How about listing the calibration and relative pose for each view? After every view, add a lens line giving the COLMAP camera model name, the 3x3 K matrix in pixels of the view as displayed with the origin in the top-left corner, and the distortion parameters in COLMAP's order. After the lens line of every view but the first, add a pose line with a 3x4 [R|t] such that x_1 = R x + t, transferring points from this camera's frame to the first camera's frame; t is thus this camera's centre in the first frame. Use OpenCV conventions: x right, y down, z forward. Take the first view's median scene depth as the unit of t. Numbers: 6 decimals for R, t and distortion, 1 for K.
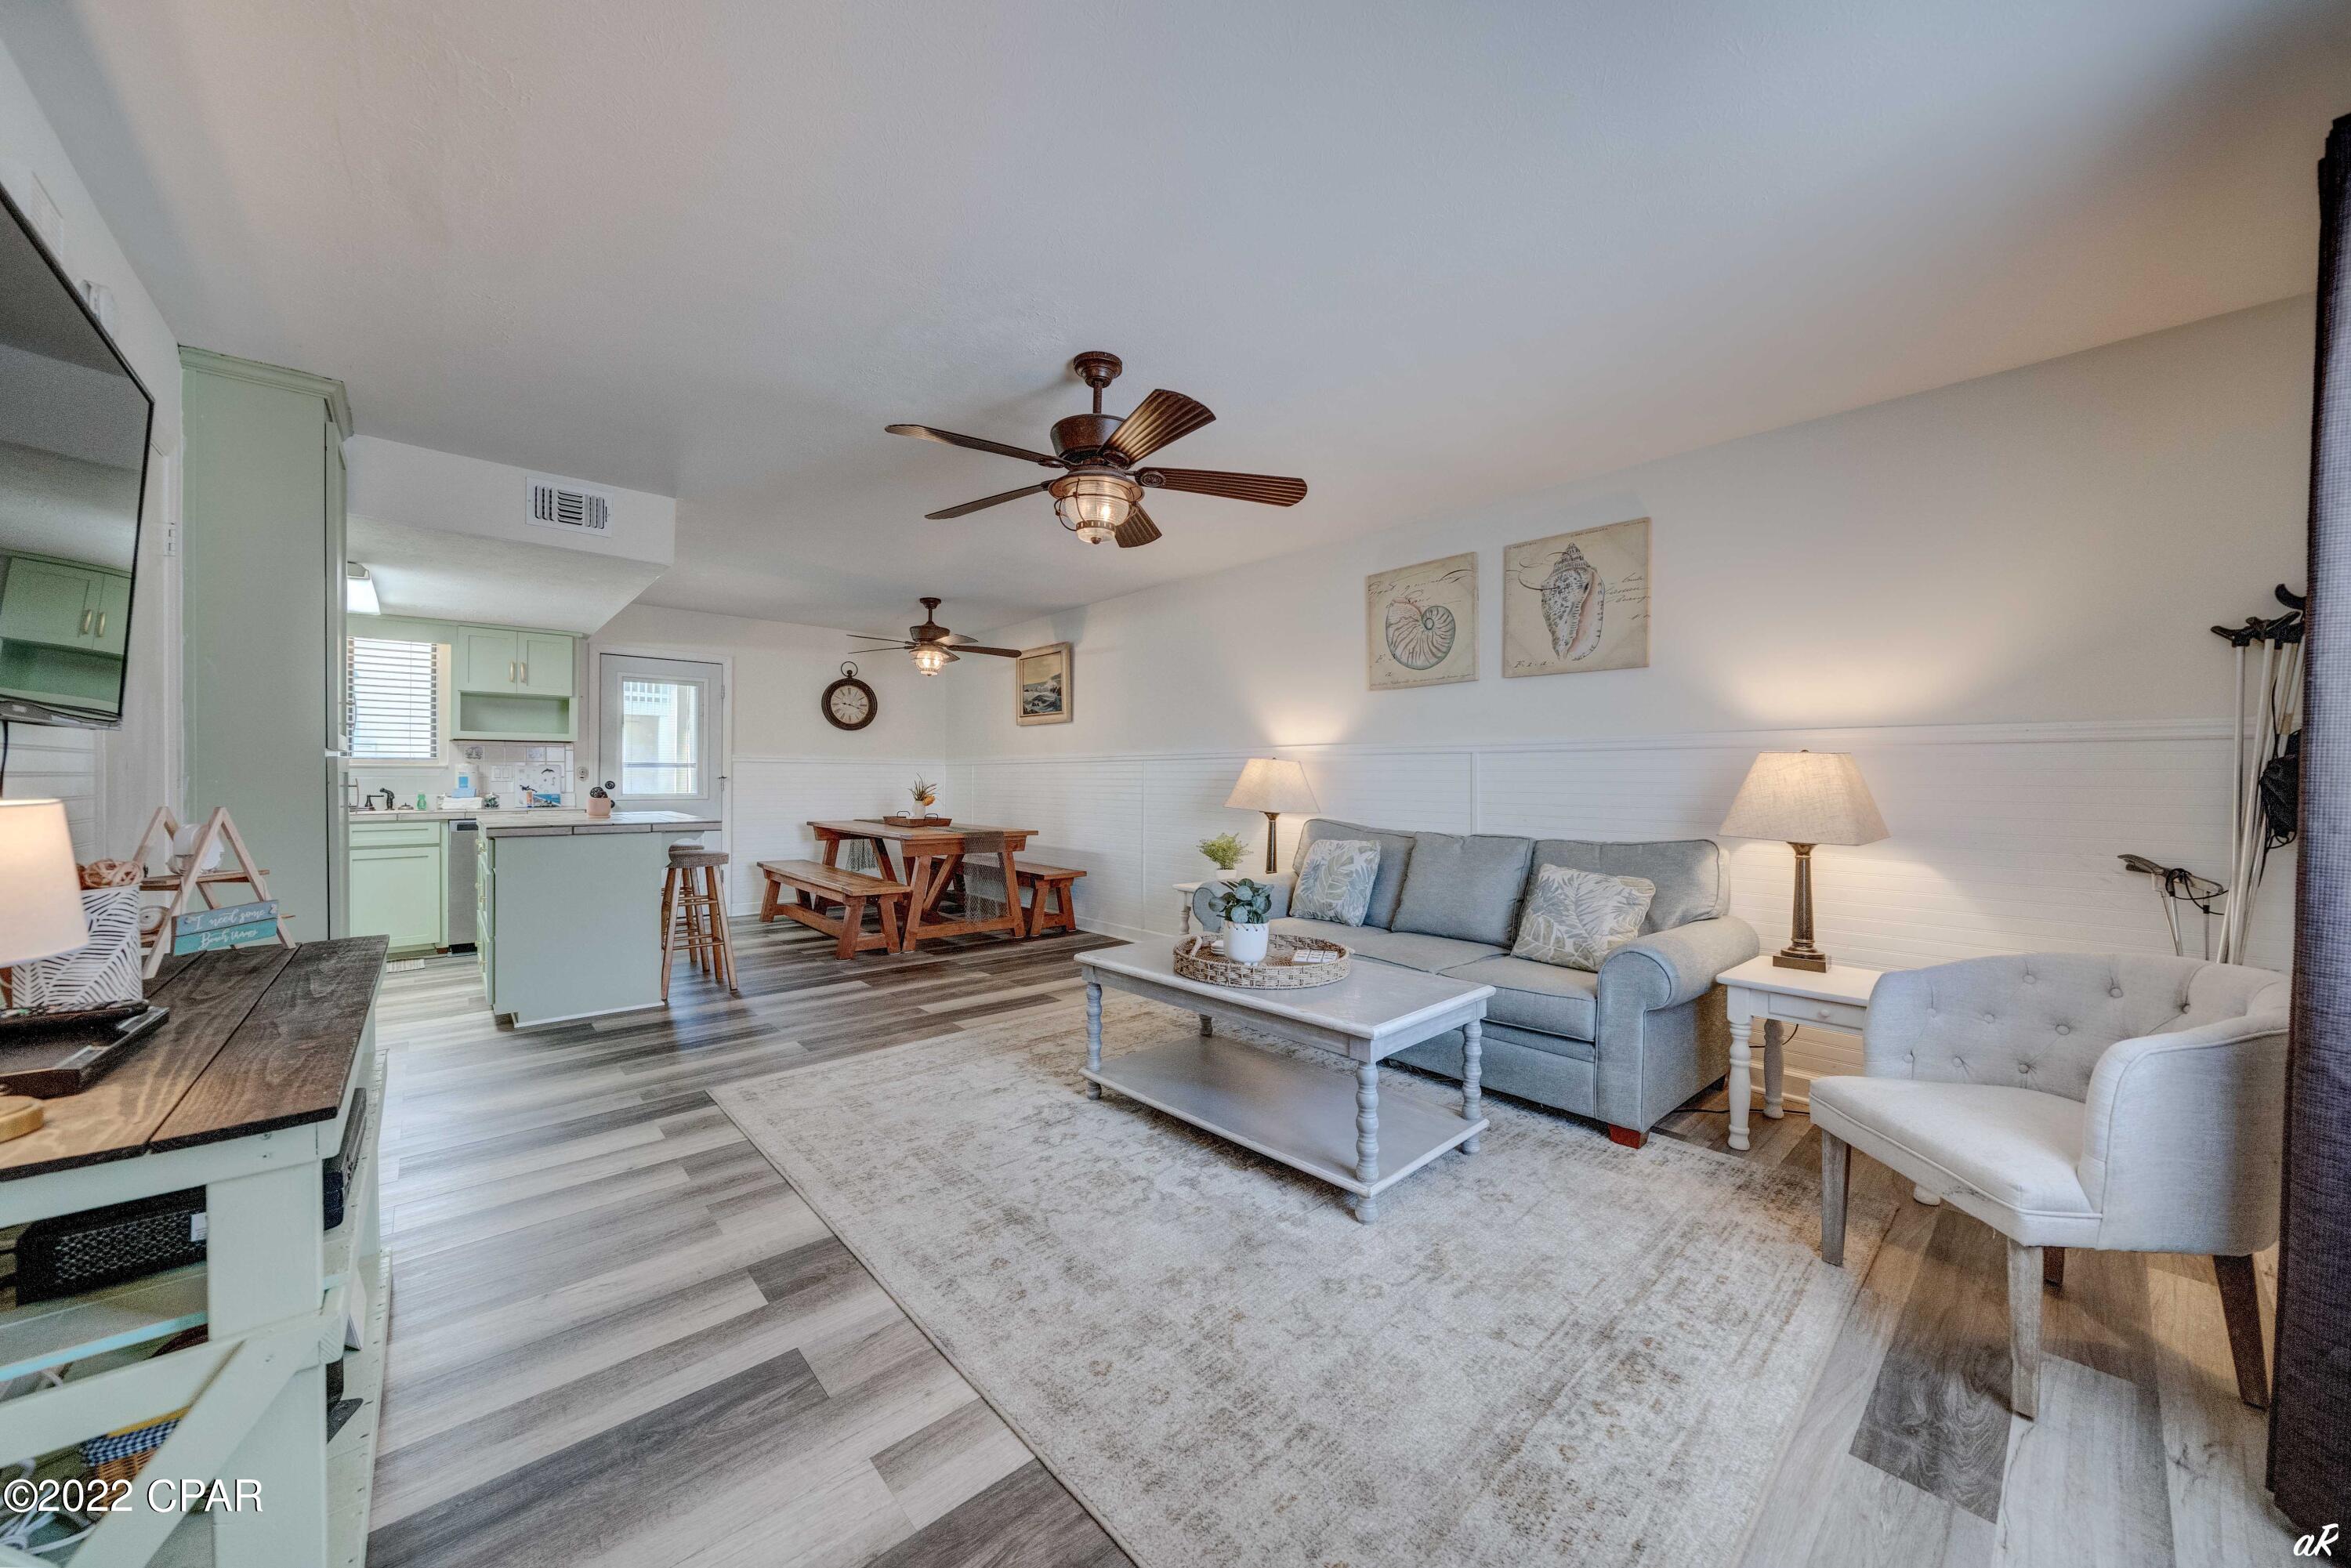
lens RADIAL K [[825.0, 0, 1172.4], [0, 825.0, 775.8], [0, 0, 1]] dist [-0.003033, -0.000197]
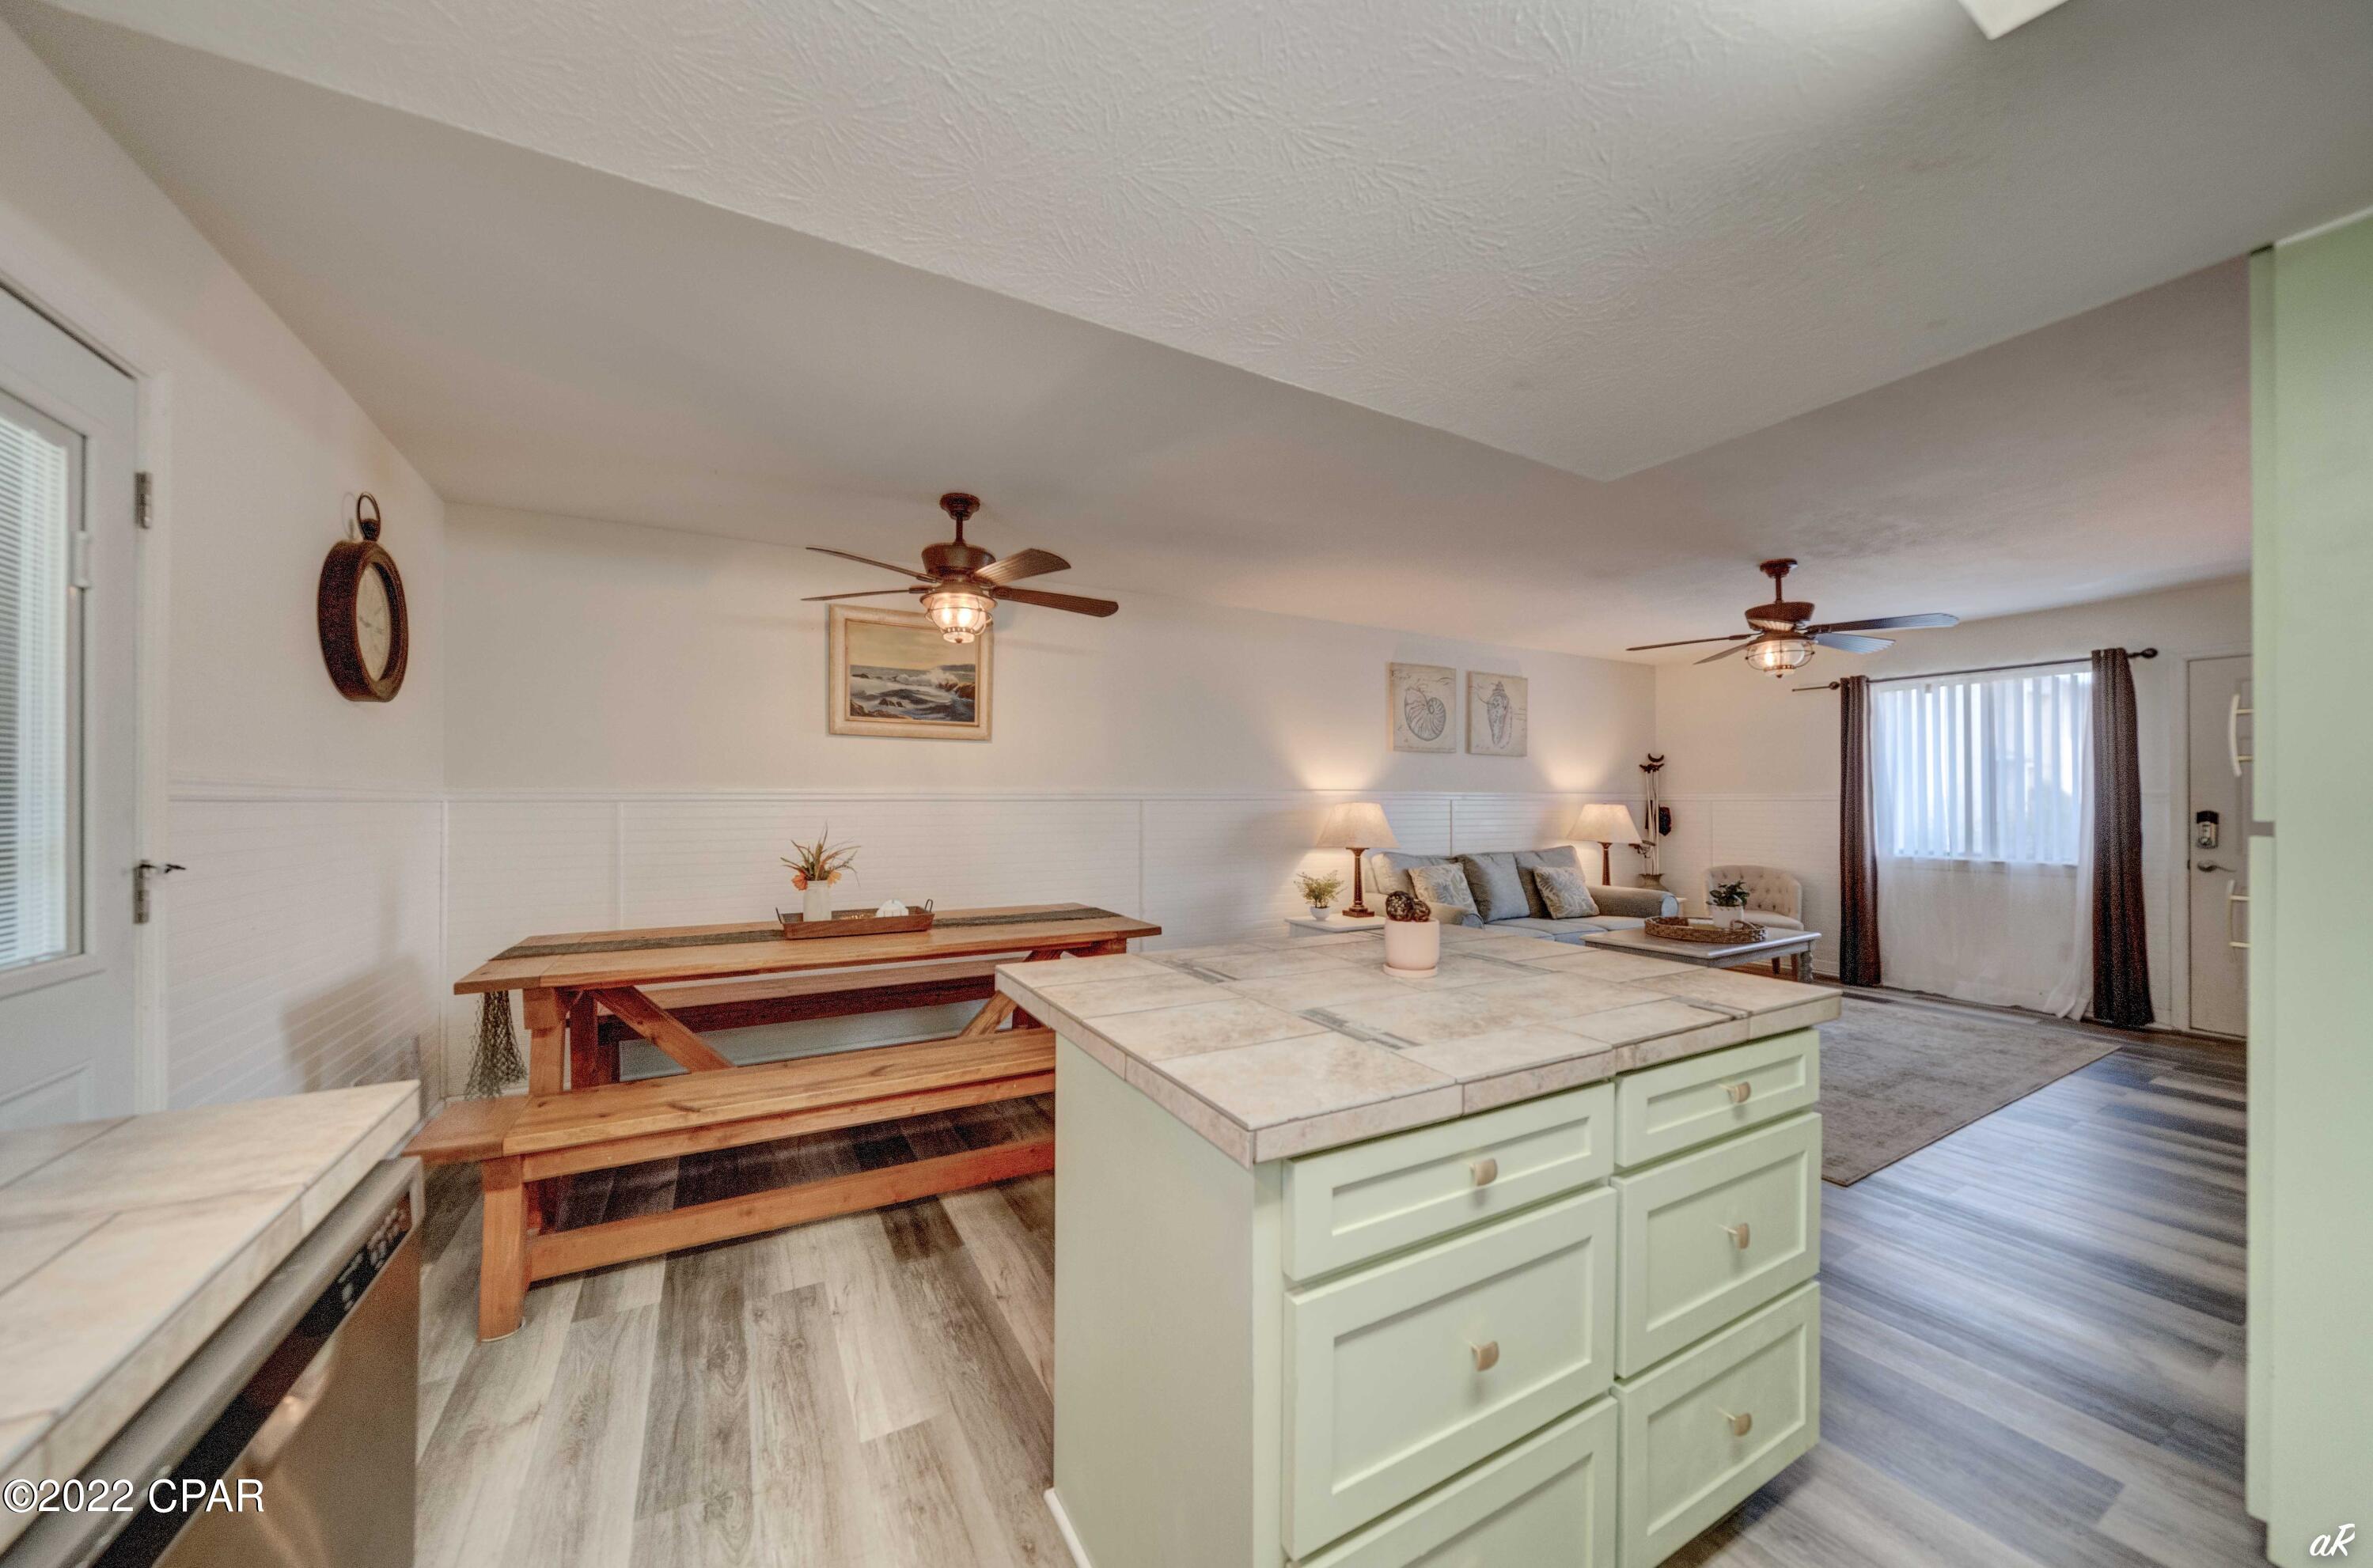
lens RADIAL K [[828.1, 0, 1201.8], [0, 828.1, 807.8], [0, 0, 1]] dist [-0.005967, 0.000042]
pose [[0.206762, -0.009172, 0.978348, -1.681354], [-0.000172, 0.999956, 0.009411, -0.039718], [-0.978391, -0.002114, 0.206751, 1.567216]]
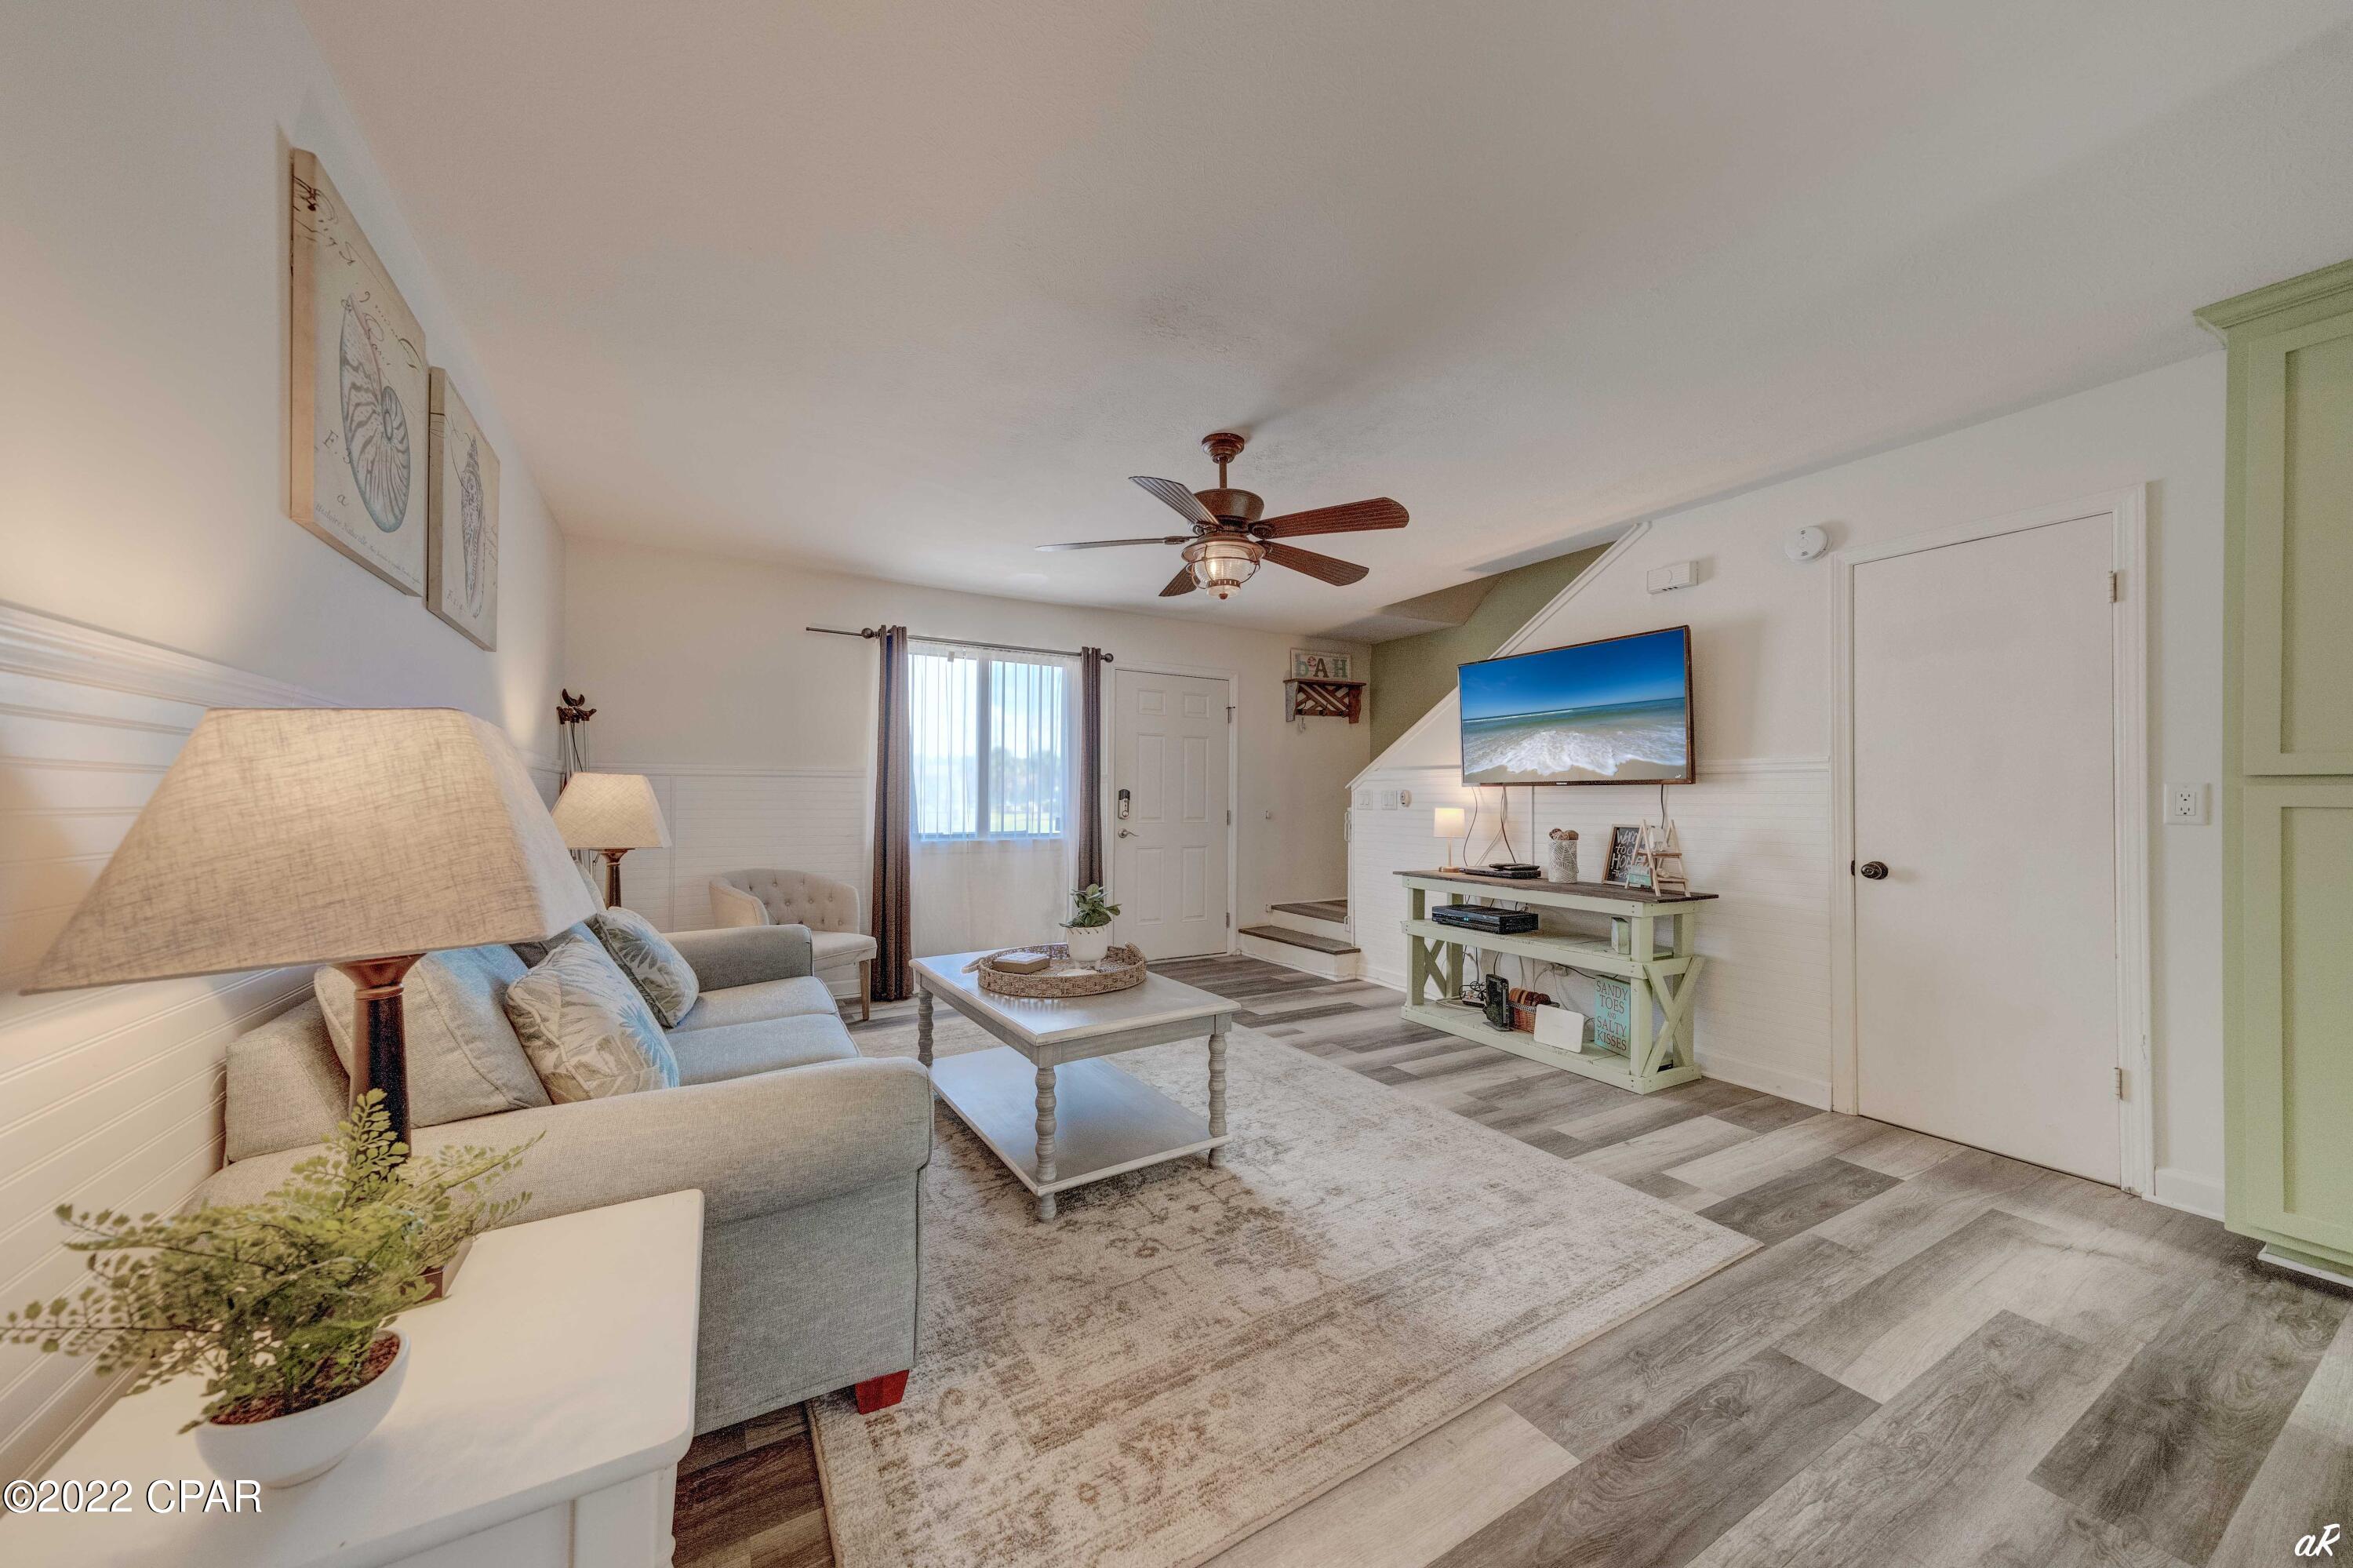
lens RADIAL K [[801.6, 0, 1171.6], [0, 801.6, 793.5], [0, 0, 1]] dist [0.021264, -0.000026]
pose [[-0.982250, -0.004411, 0.187524, -0.203246], [-0.005489, 0.999971, -0.005233, -0.004151], [-0.187496, -0.006170, -0.982246, 1.900178]]
